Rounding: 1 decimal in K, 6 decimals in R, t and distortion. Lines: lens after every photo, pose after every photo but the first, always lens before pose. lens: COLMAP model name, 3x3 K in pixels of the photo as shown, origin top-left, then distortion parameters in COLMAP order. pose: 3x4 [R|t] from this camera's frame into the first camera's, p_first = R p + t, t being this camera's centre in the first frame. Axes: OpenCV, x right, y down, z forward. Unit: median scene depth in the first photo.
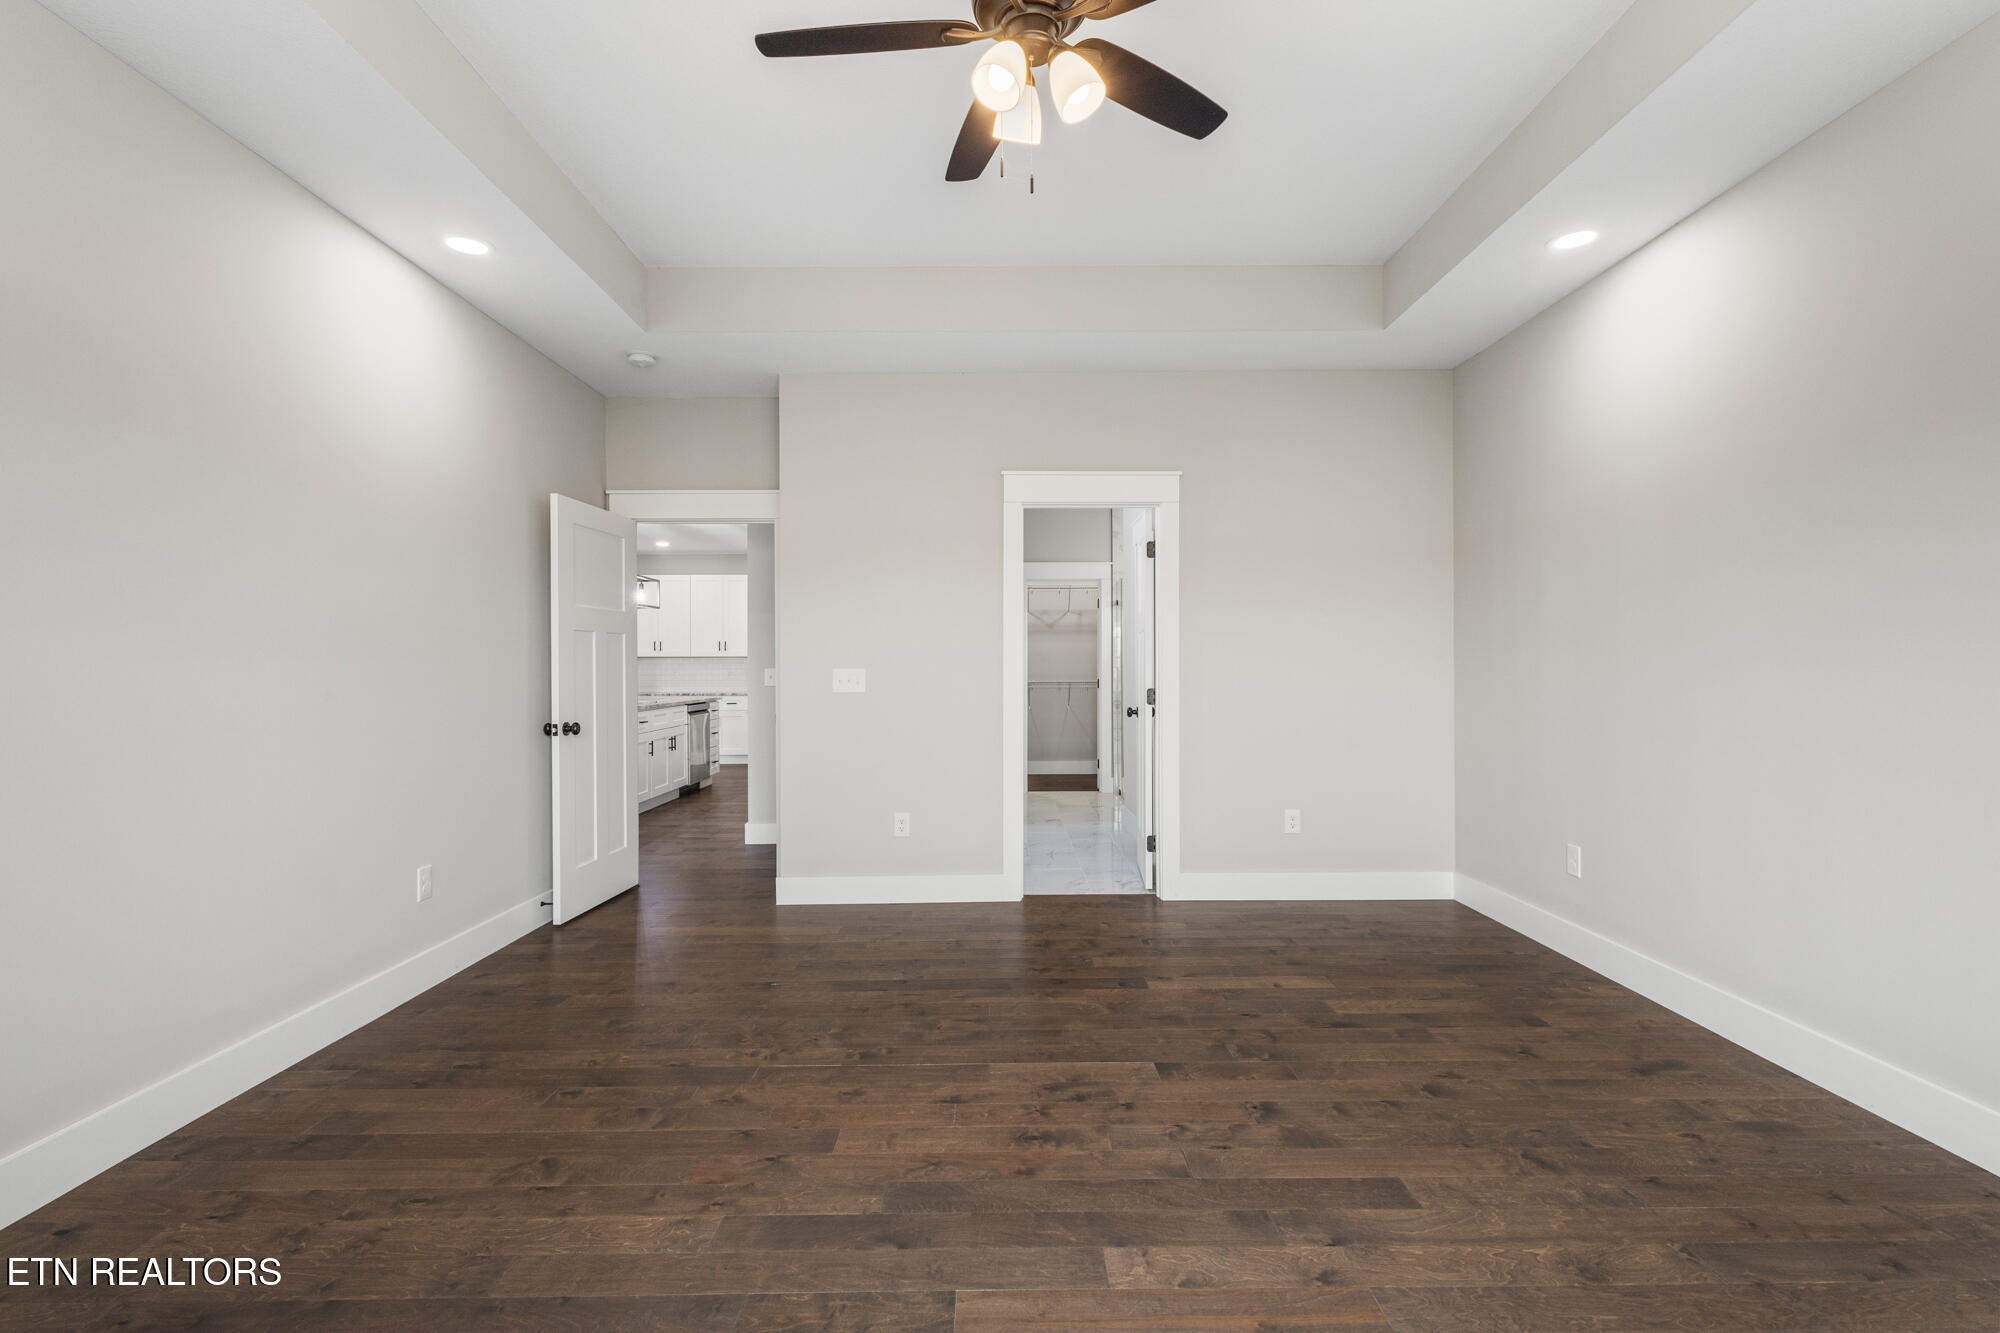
lens RADIAL K [[934.8, 0, 995.8], [0, 934.8, 668.0], [0, 0, 1]] dist [0.010184, -0.004744]
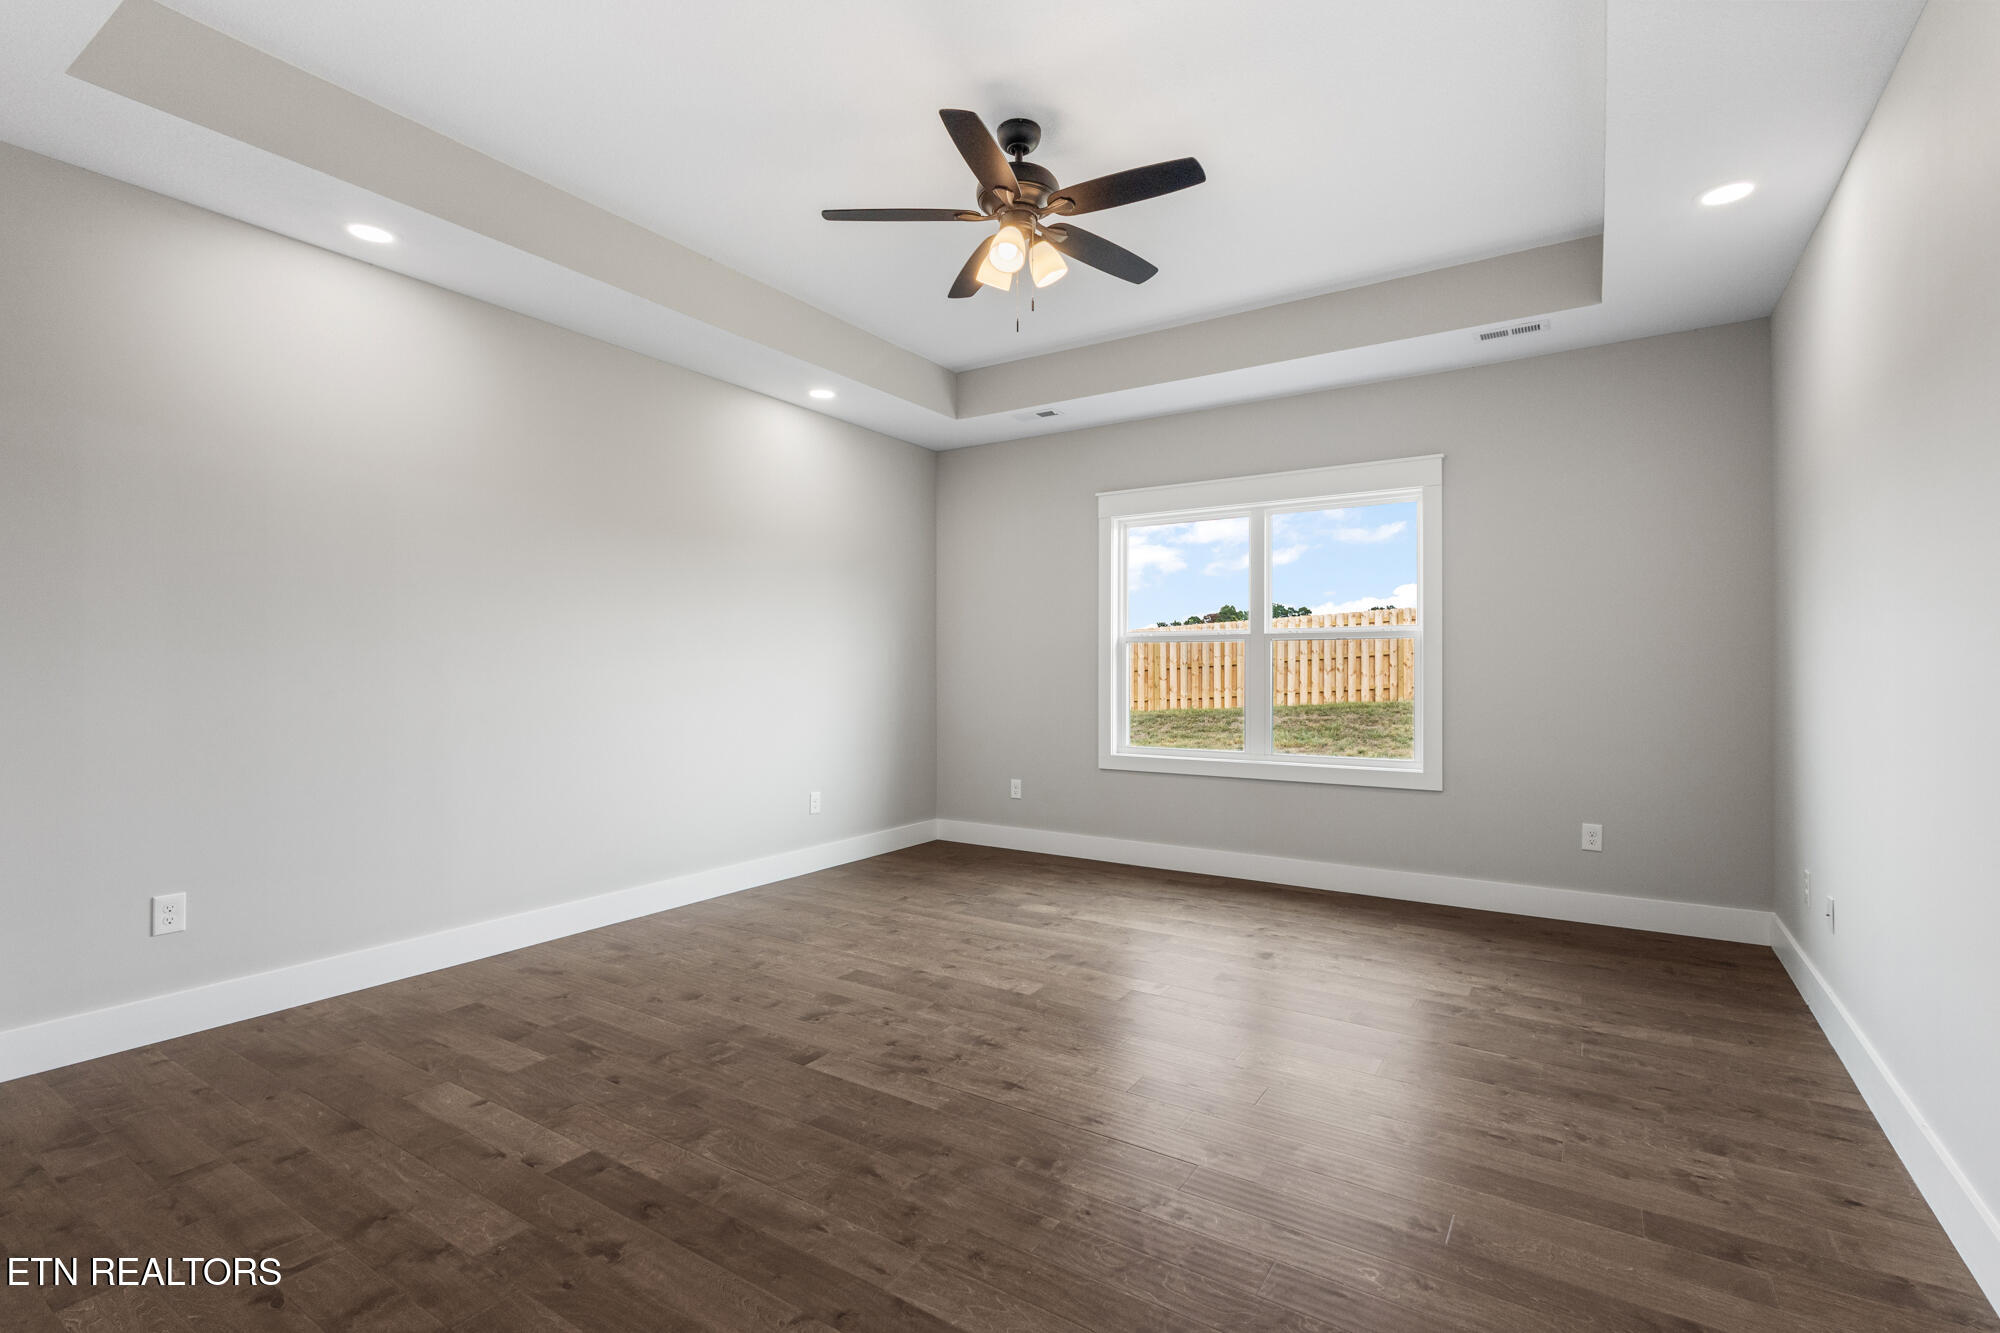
lens RADIAL K [[934.8, 0, 992.0], [0, 934.8, 669.5], [0, 0, 1]] dist [0.010184, -0.004744]
pose [[-0.840141, 0.004220, 0.542352, -0.559395], [0.003485, 0.999991, -0.002383, 0.001347], [-0.542357, -0.000112, -0.840148, 1.780861]]
